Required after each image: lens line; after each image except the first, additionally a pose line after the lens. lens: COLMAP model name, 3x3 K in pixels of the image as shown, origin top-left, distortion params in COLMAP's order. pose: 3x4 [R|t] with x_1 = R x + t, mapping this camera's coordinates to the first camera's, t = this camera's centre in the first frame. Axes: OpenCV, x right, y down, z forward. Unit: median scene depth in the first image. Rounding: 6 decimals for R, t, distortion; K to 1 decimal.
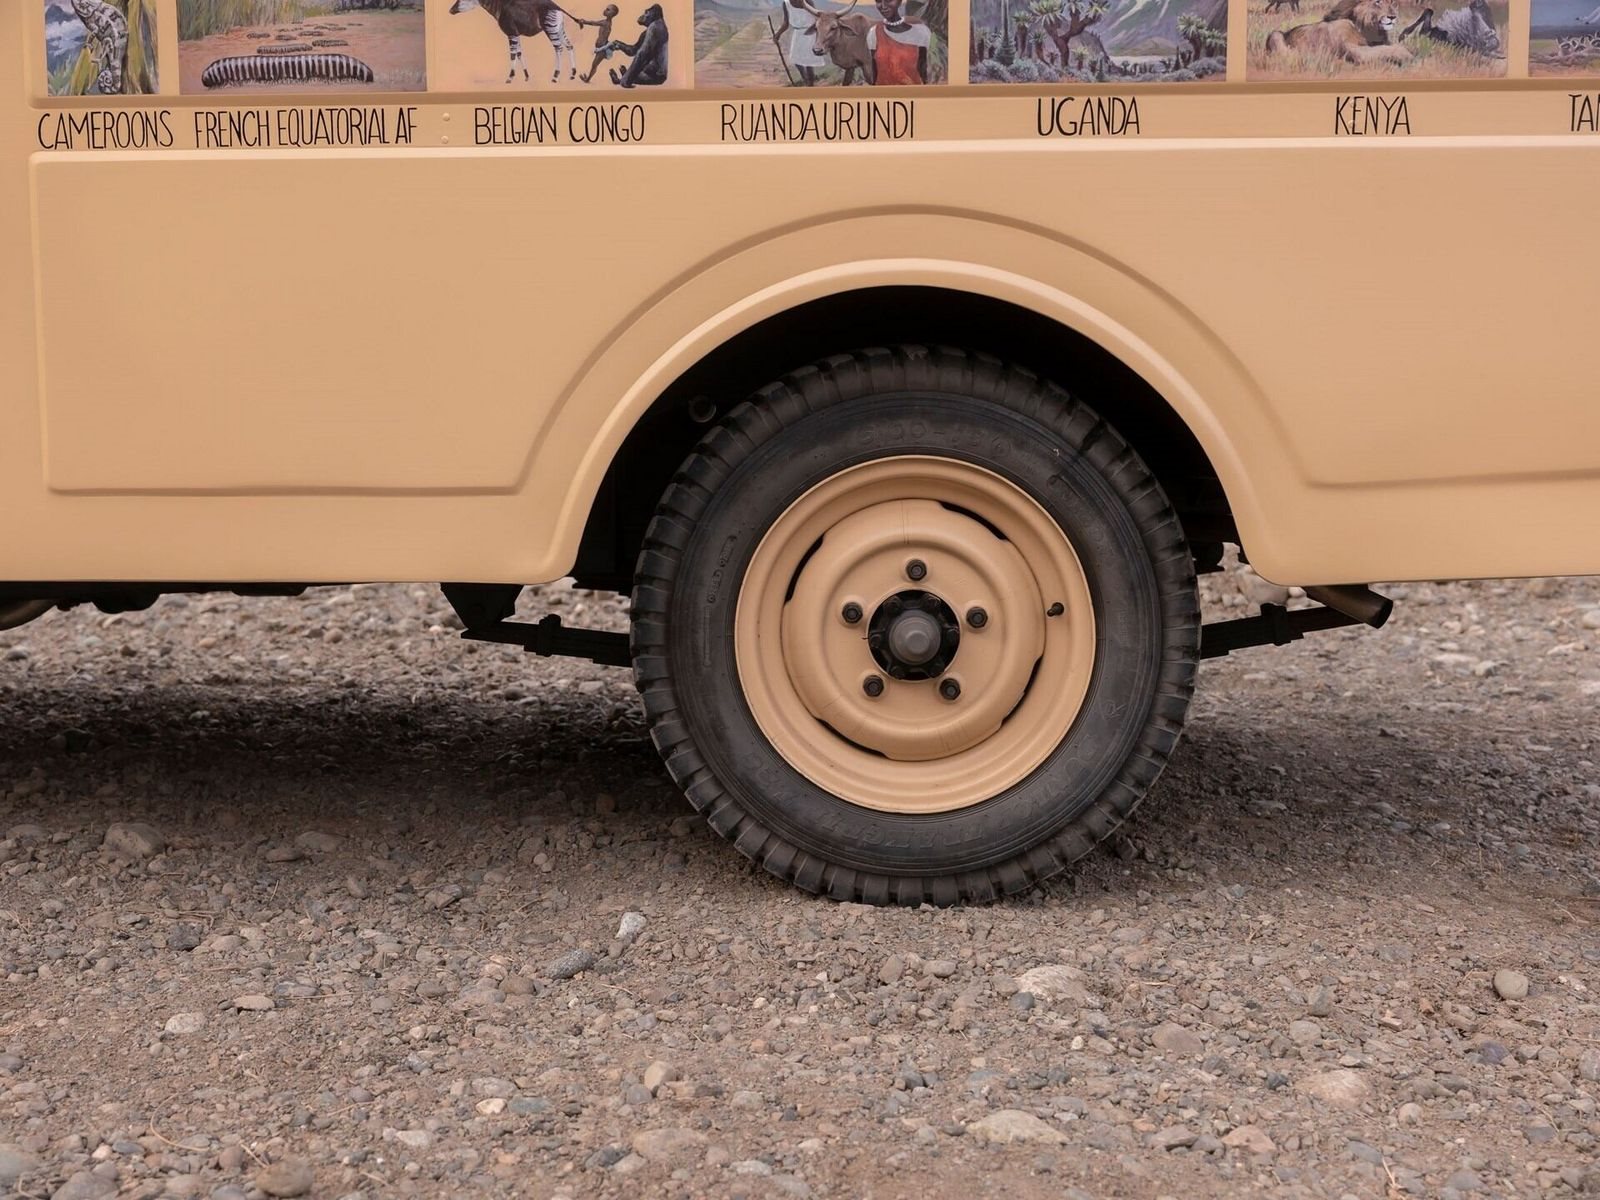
lens RADIAL K [[1582.4, 0, 800.0], [0, 1582.4, 600.0], [0, 0, 1]] dist [0.015808, -0.018429]
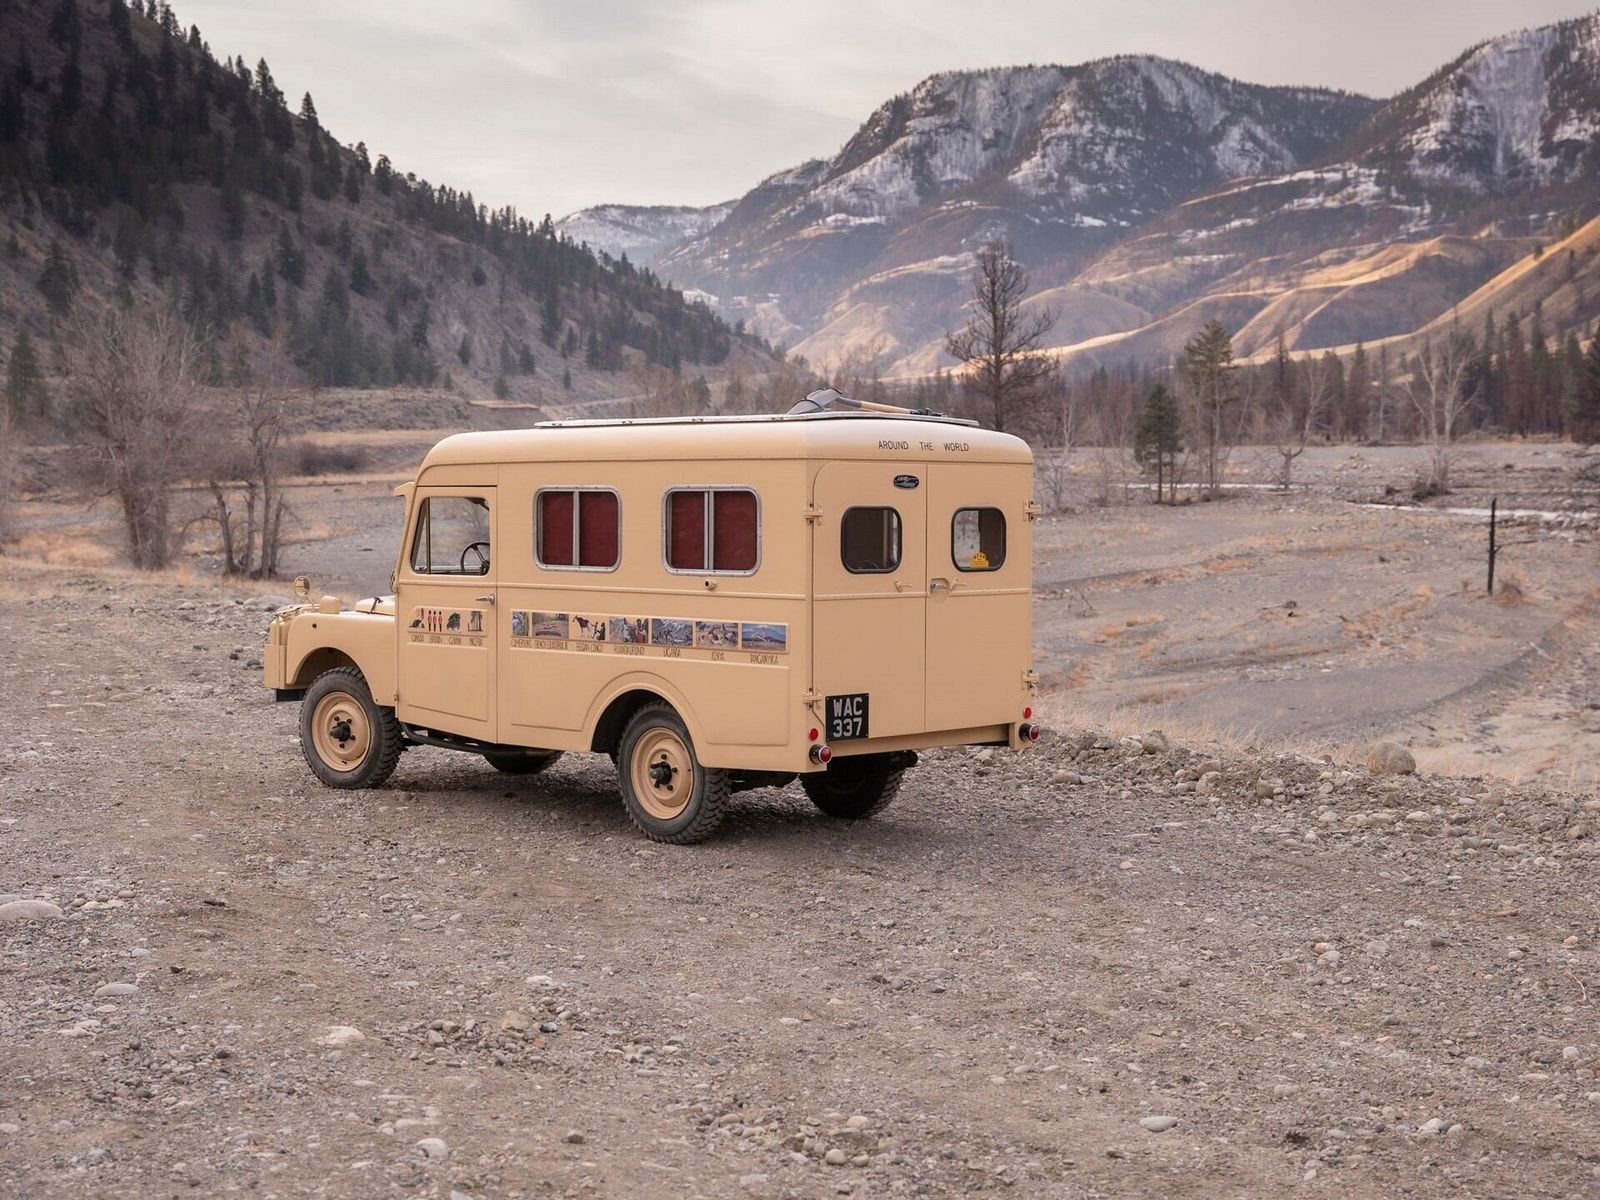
lens RADIAL K [[2429.0, 0, 800.0], [0, 2429.0, 600.0], [0, 0, 1]] dist [0.019251, -0.028170]
pose [[0.747469, 0.029715, -0.663632, 4.378898], [-0.064343, 0.997540, -0.027805, -0.264638], [0.661174, 0.063483, 0.747542, -3.357932]]
